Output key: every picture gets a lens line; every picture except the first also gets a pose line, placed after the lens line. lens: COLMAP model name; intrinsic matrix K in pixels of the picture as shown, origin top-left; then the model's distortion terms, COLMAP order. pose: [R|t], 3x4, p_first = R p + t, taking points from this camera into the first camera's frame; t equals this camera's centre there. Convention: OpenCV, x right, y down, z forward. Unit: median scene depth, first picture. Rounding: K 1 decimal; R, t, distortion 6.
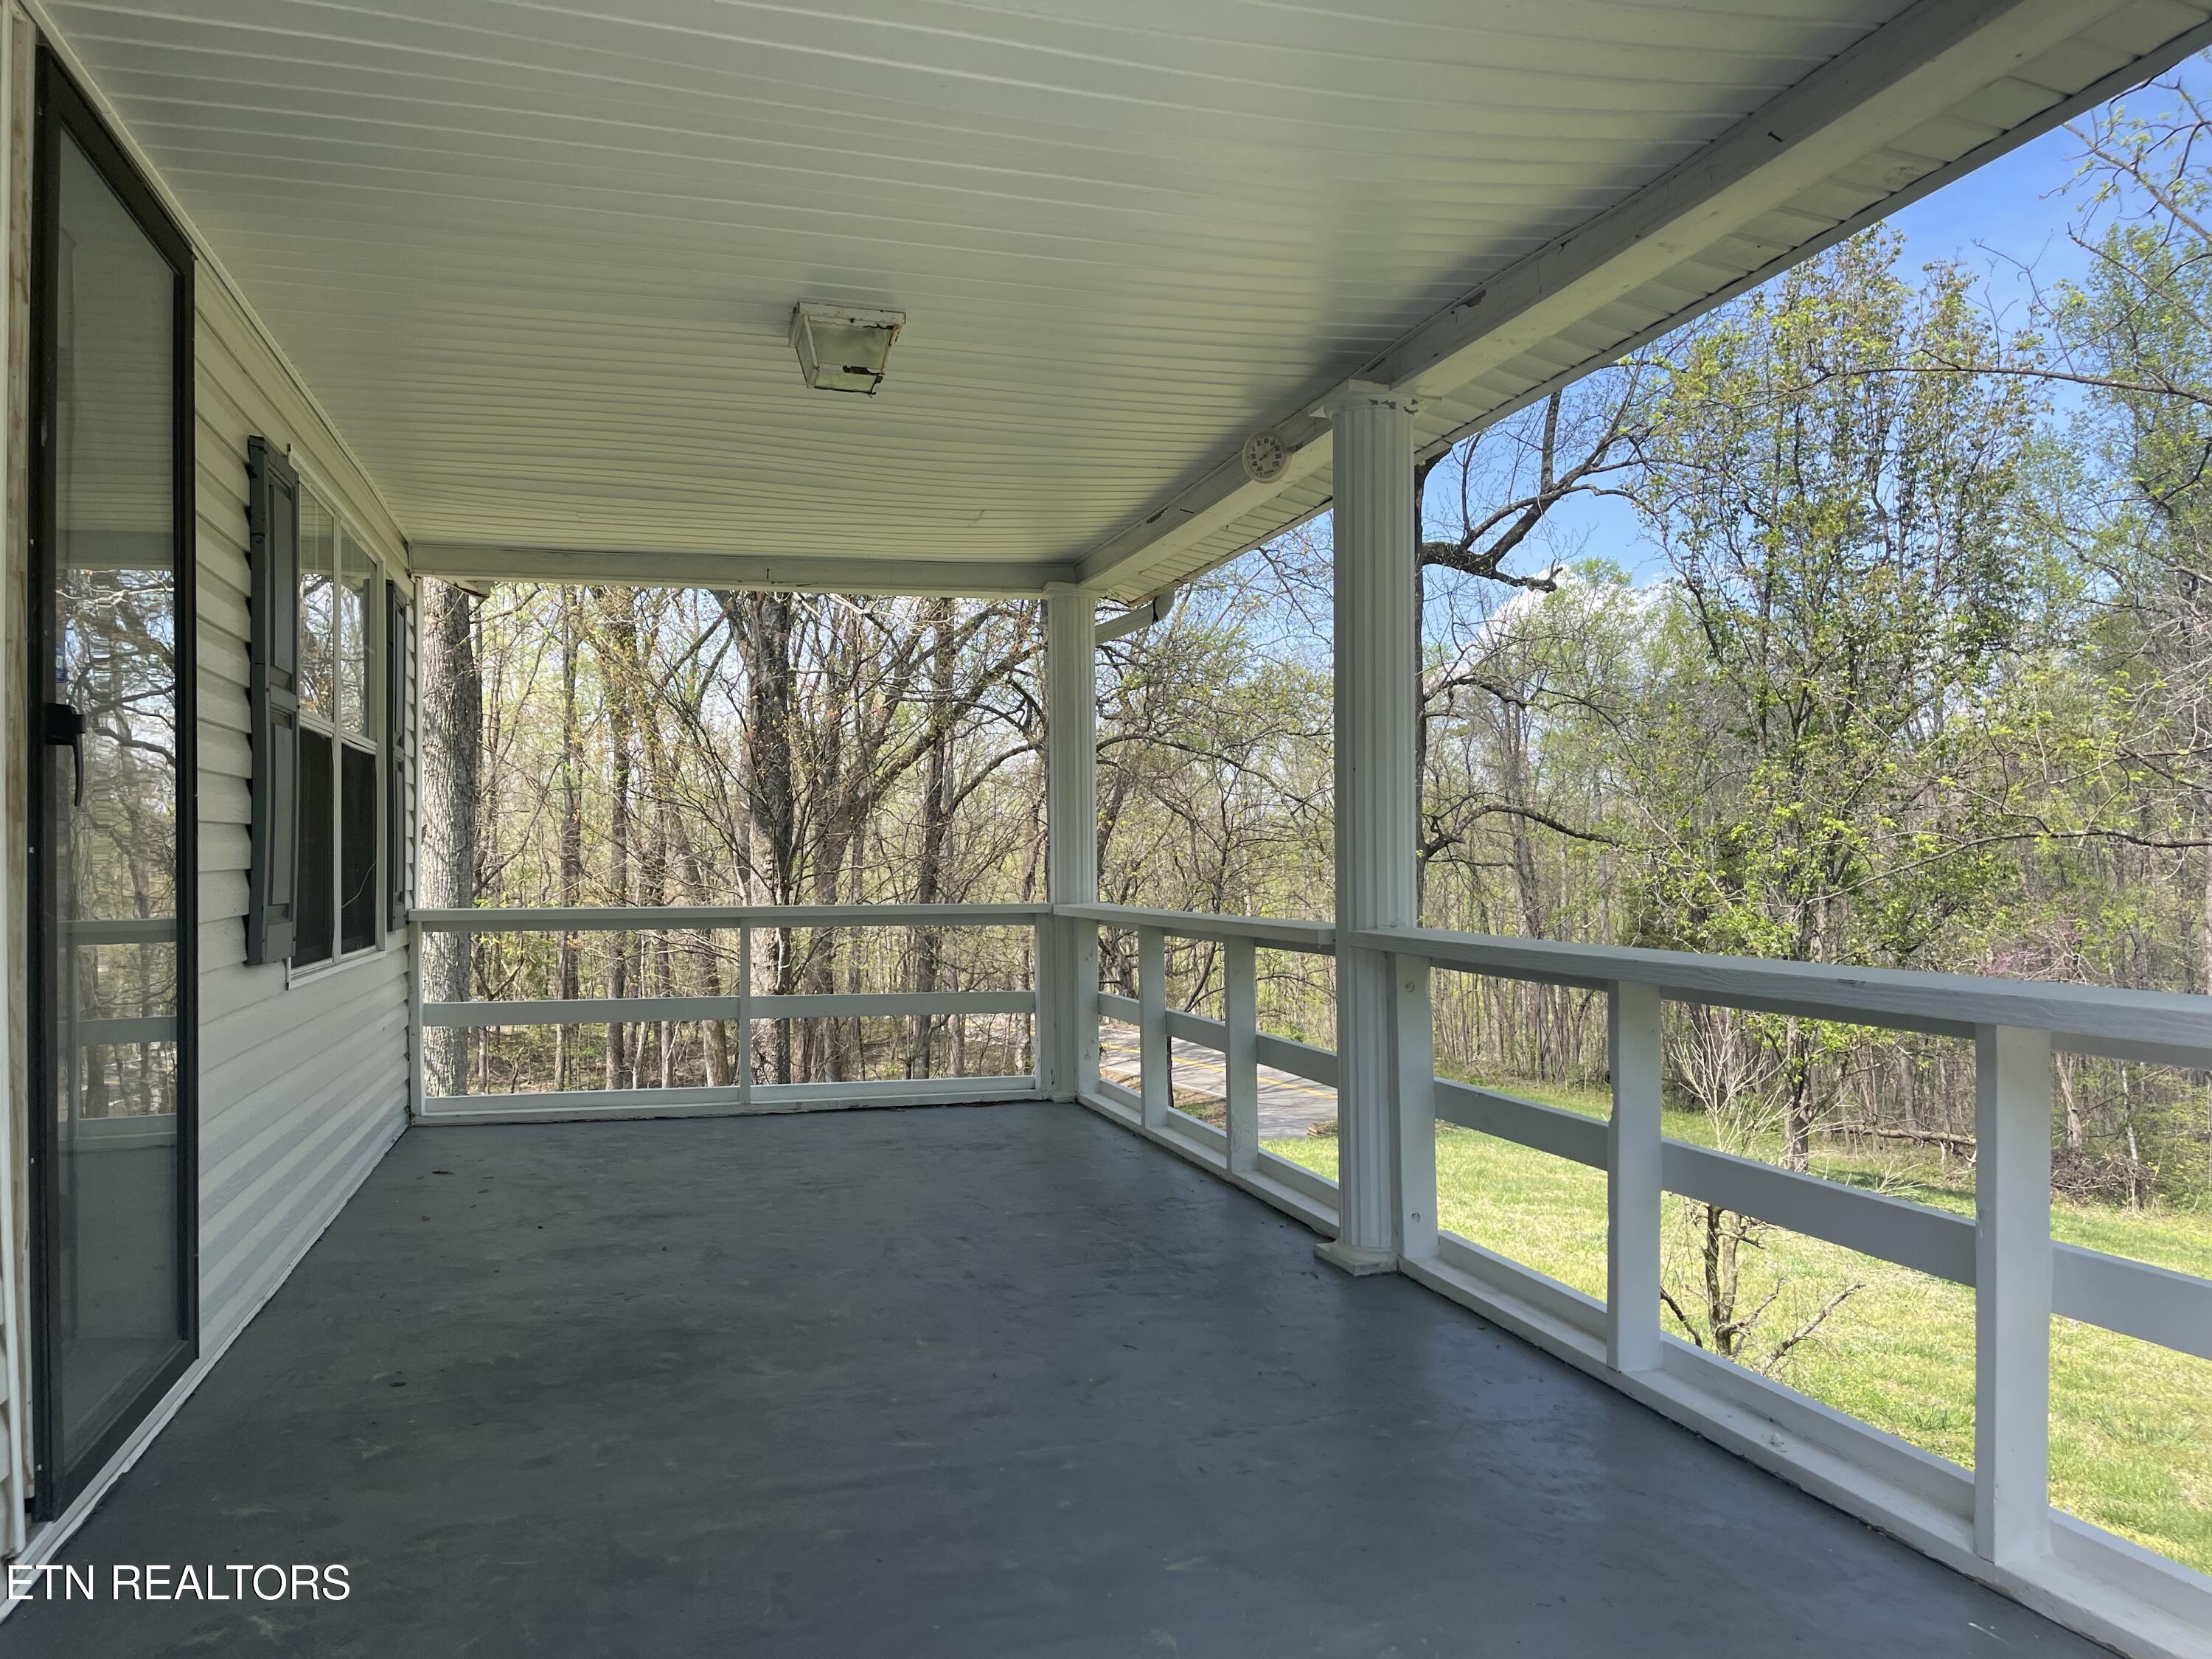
lens RADIAL K [[1655.1, 0, 1093.7], [0, 1655.1, 831.6], [0, 0, 1]] dist [0.046908, -0.057671]
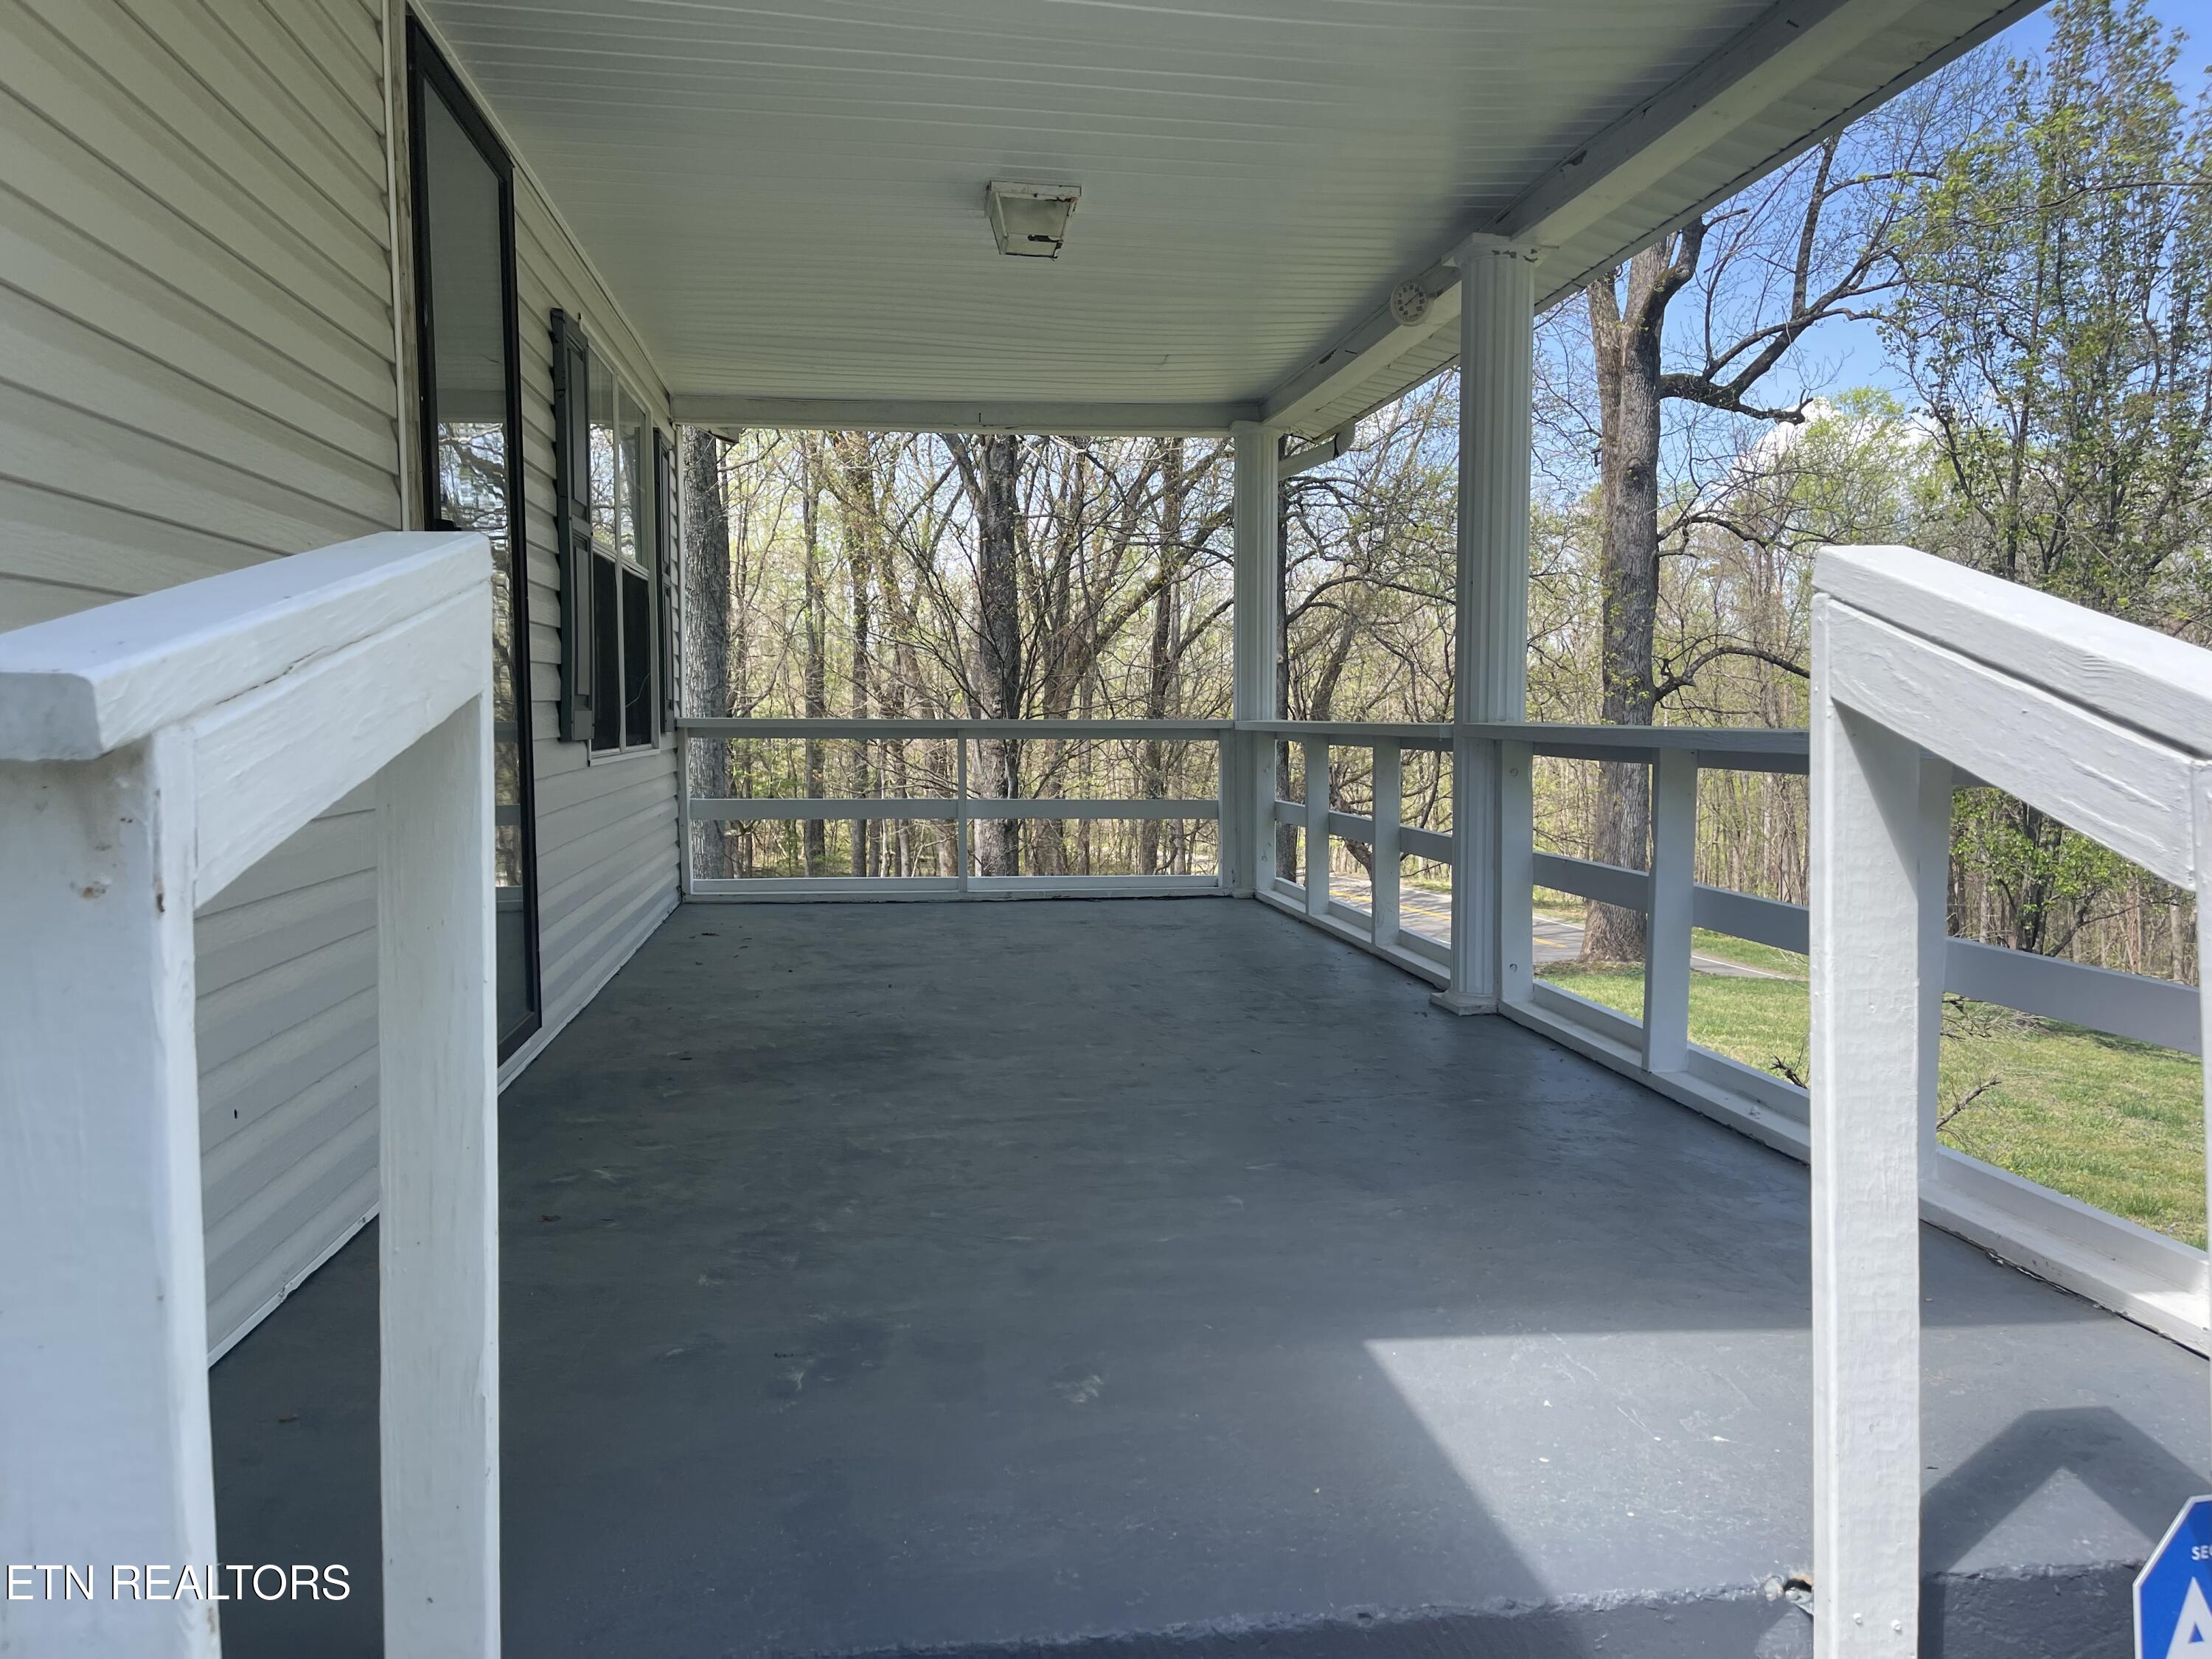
lens RADIAL K [[1655.1, 0, 1121.7], [0, 1655.1, 816.8], [0, 0, 1]] dist [0.046908, -0.057671]
pose [[0.992554, 0.013735, -0.121030, 0.039345], [-0.003665, 0.996539, 0.083040, 0.019843], [0.121752, -0.081978, 0.989169, -0.118554]]
